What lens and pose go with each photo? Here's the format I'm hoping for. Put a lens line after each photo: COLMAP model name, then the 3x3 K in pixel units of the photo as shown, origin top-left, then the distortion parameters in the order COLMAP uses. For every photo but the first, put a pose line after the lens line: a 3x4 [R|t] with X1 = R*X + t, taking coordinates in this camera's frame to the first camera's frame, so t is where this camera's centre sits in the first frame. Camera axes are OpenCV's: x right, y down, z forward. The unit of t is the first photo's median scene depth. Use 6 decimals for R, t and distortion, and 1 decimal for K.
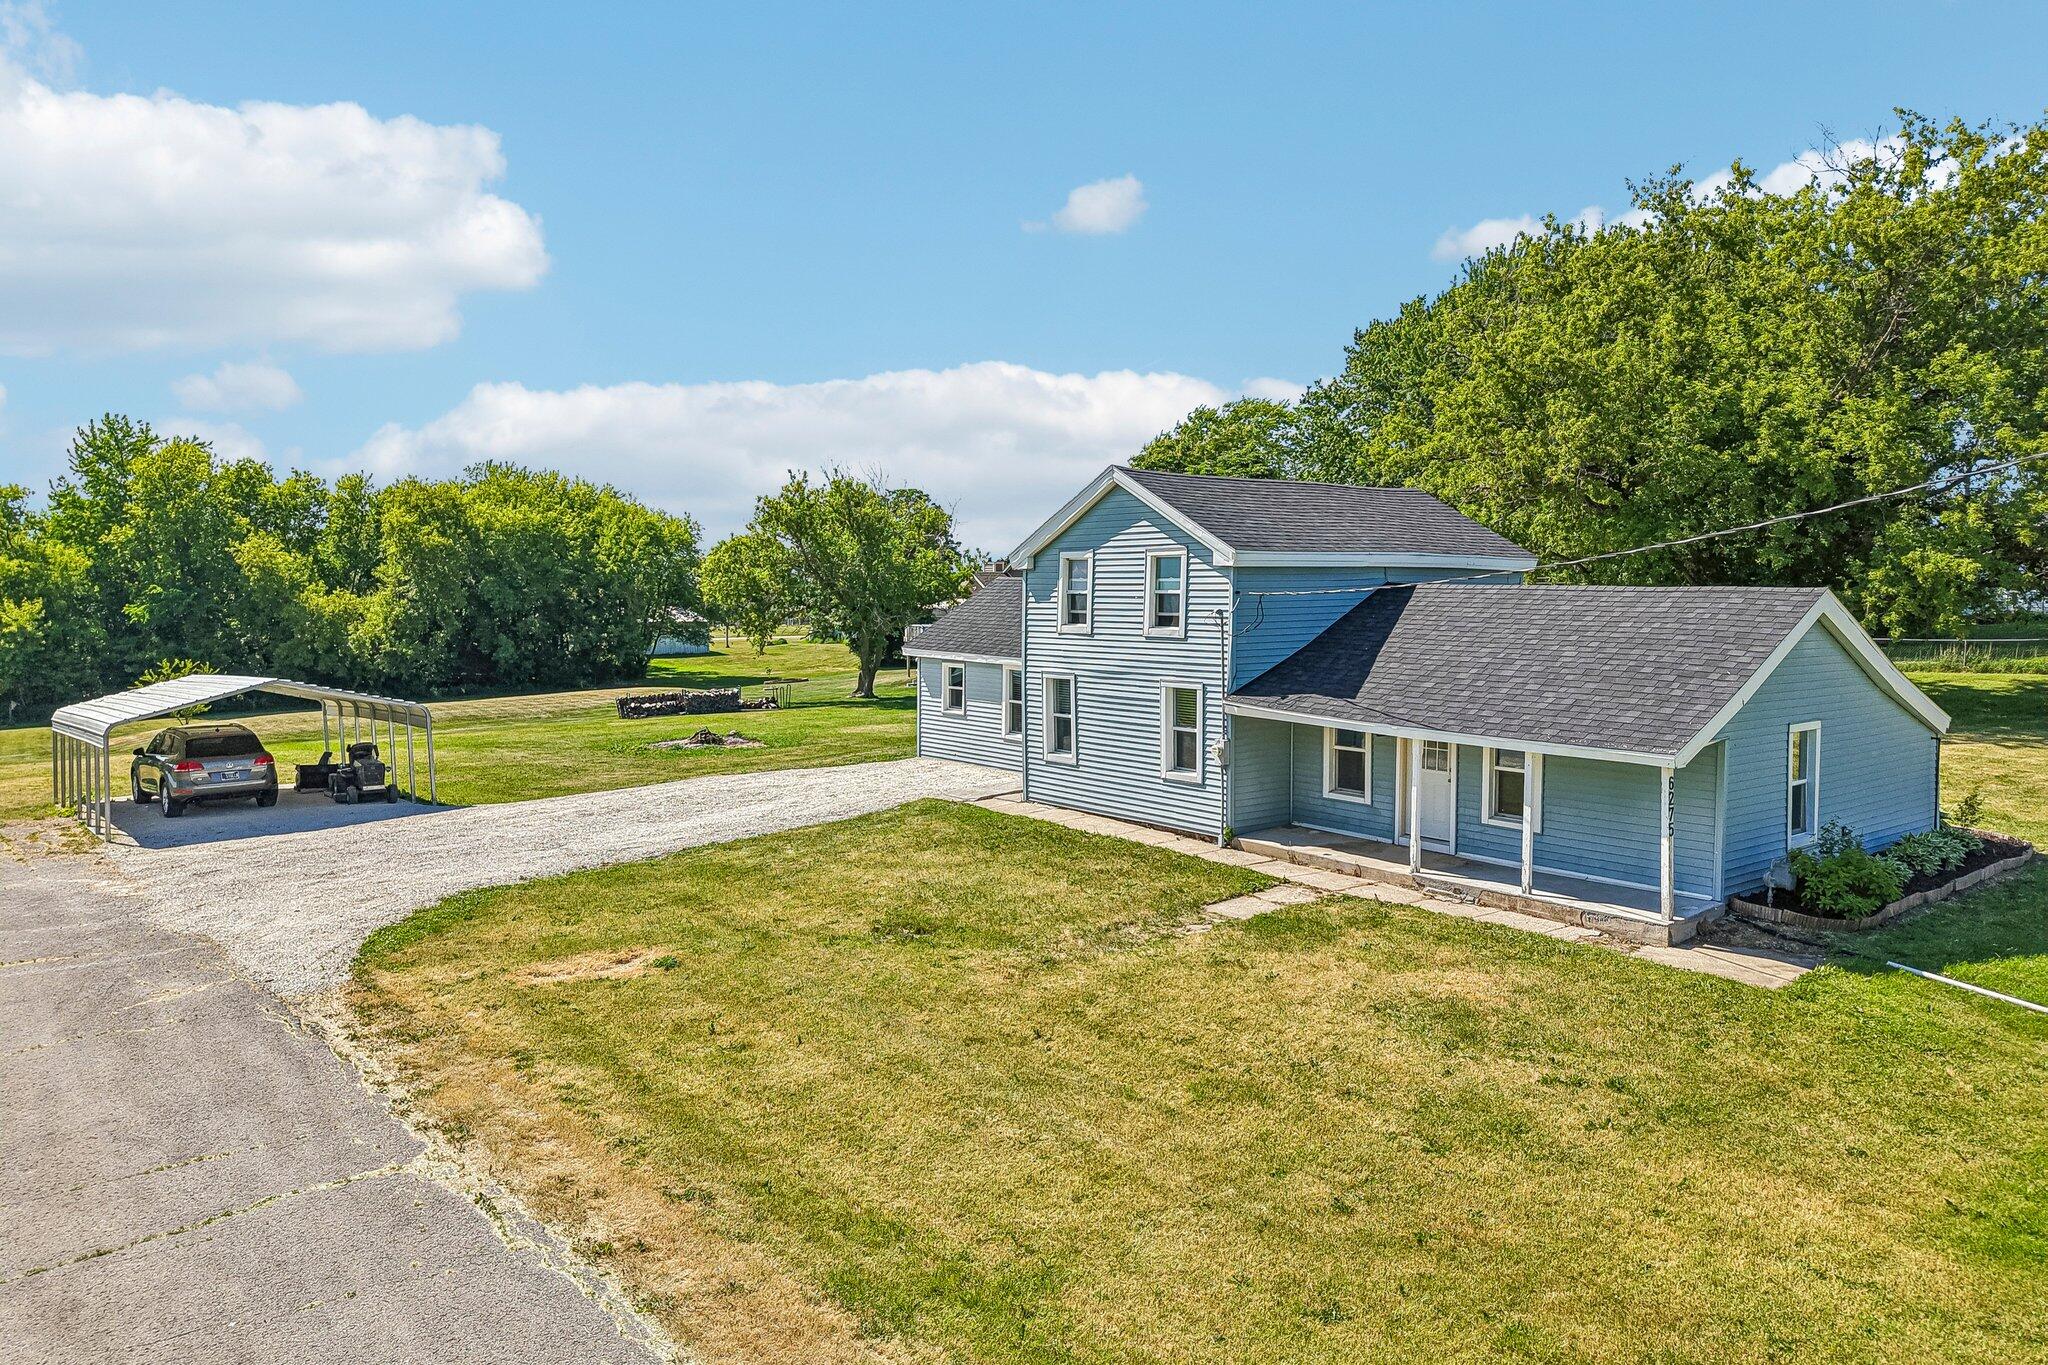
lens RADIAL K [[1368.3, 0, 1022.0], [0, 1368.3, 675.6], [0, 0, 1]] dist [0.049167, -0.047658]
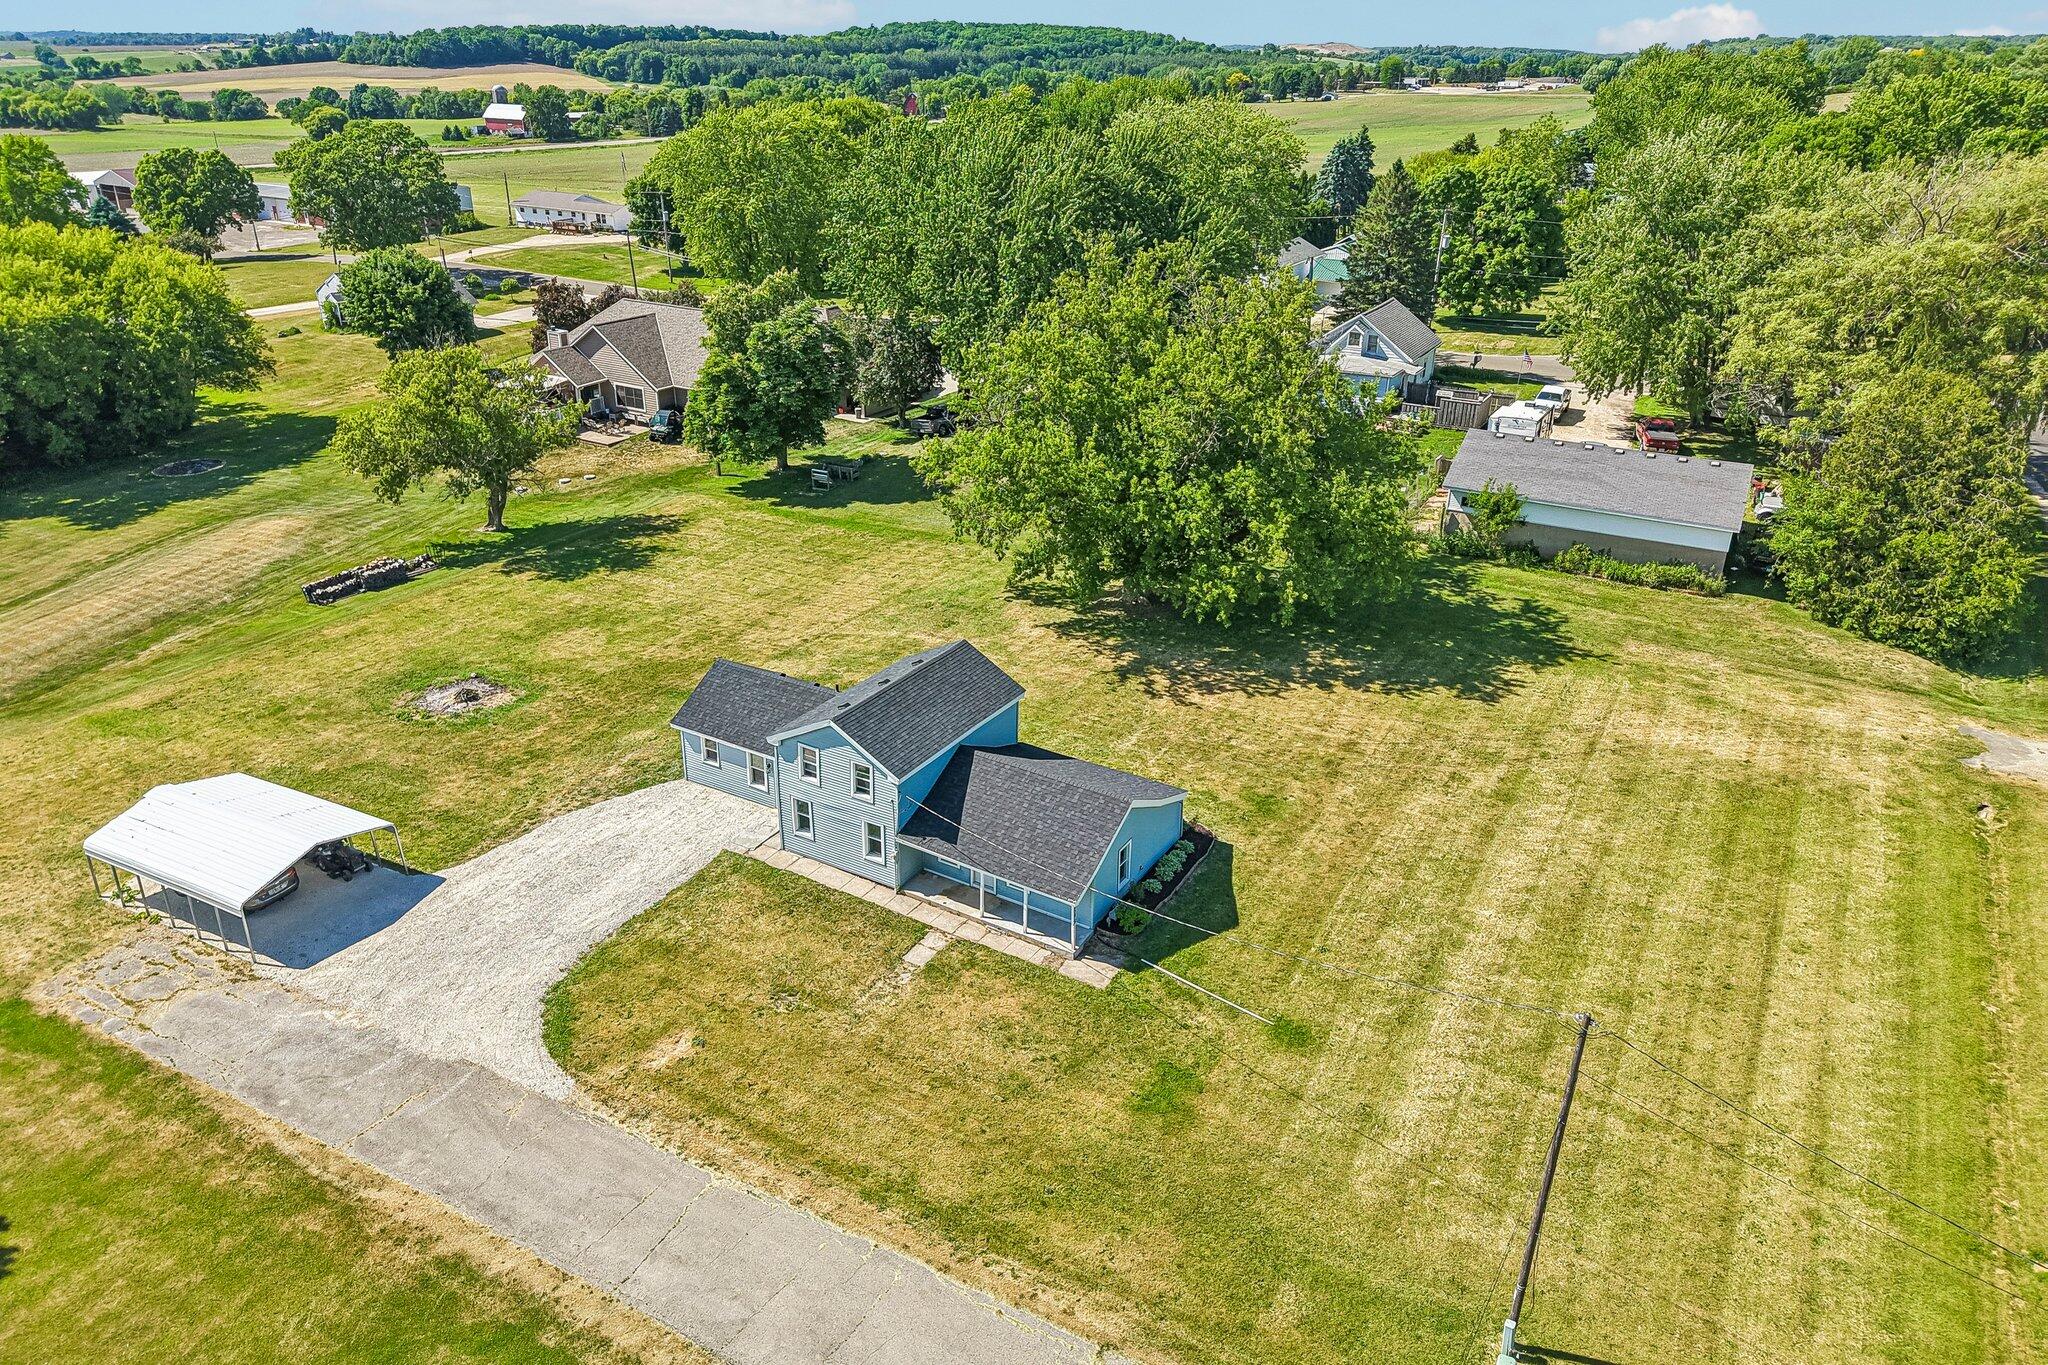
lens RADIAL K [[1368.3, 0, 1026.4], [0, 1368.3, 670.7], [0, 0, 1]] dist [0.049167, -0.047658]
pose [[0.933389, -0.135035, 0.332492, -0.326616], [0.008455, 0.934522, 0.355804, -0.946527], [-0.358767, -0.329292, 0.873415, -0.841727]]
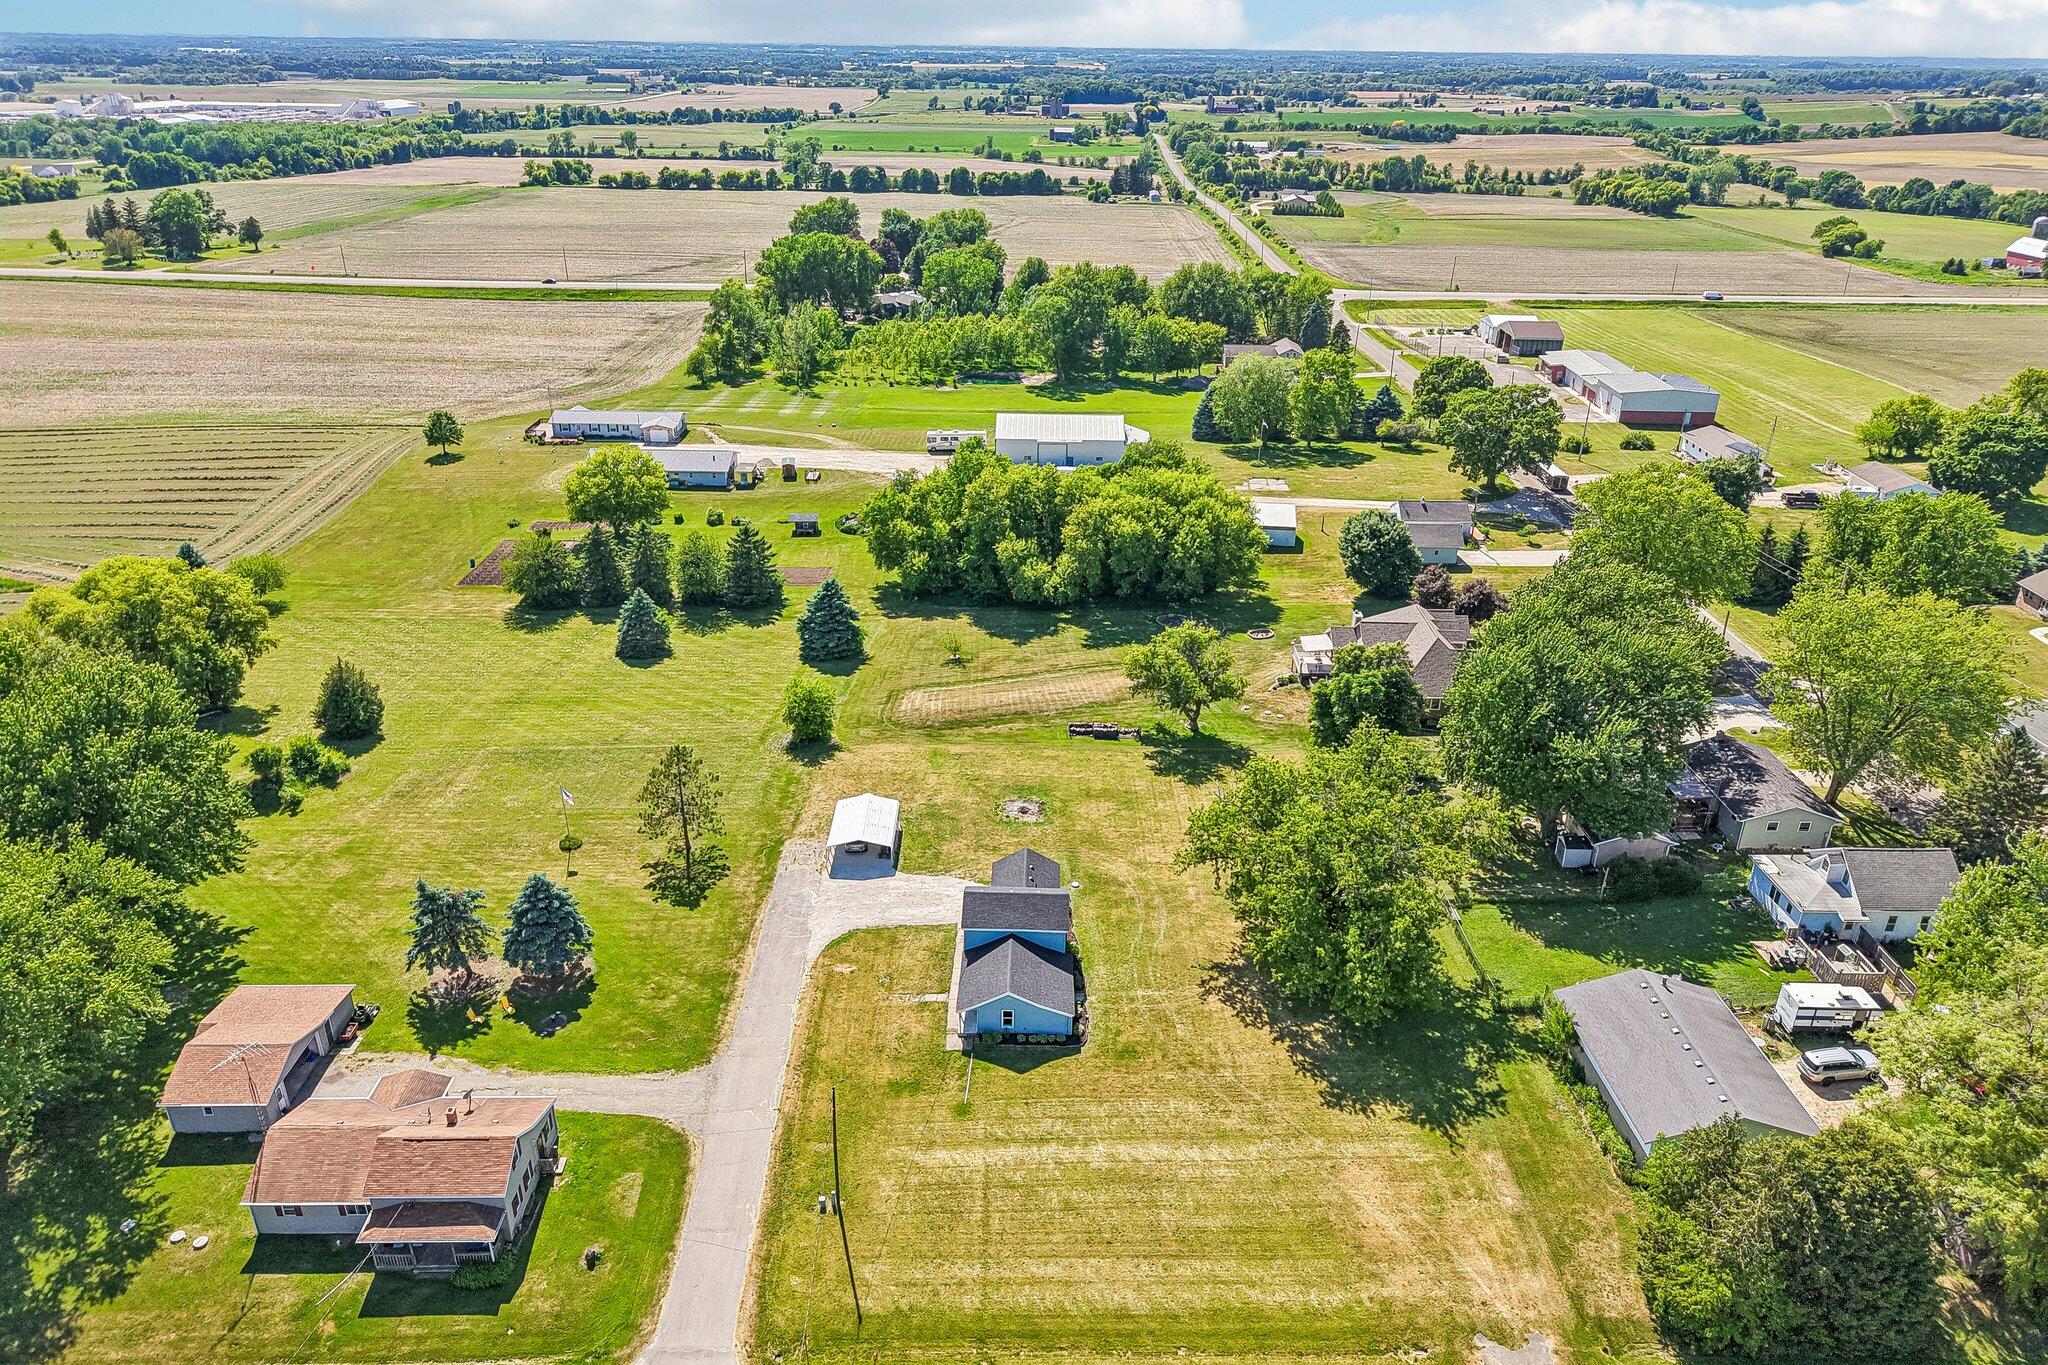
lens RADIAL K [[1368.3, 0, 1024.9], [0, 1368.3, 671.9], [0, 0, 1]] dist [0.049167, -0.047658]
pose [[0.772453, 0.273969, -0.572938, 2.736136], [-0.054480, 0.927423, 0.370026, -2.624756], [0.632731, -0.254614, 0.731316, -2.115698]]
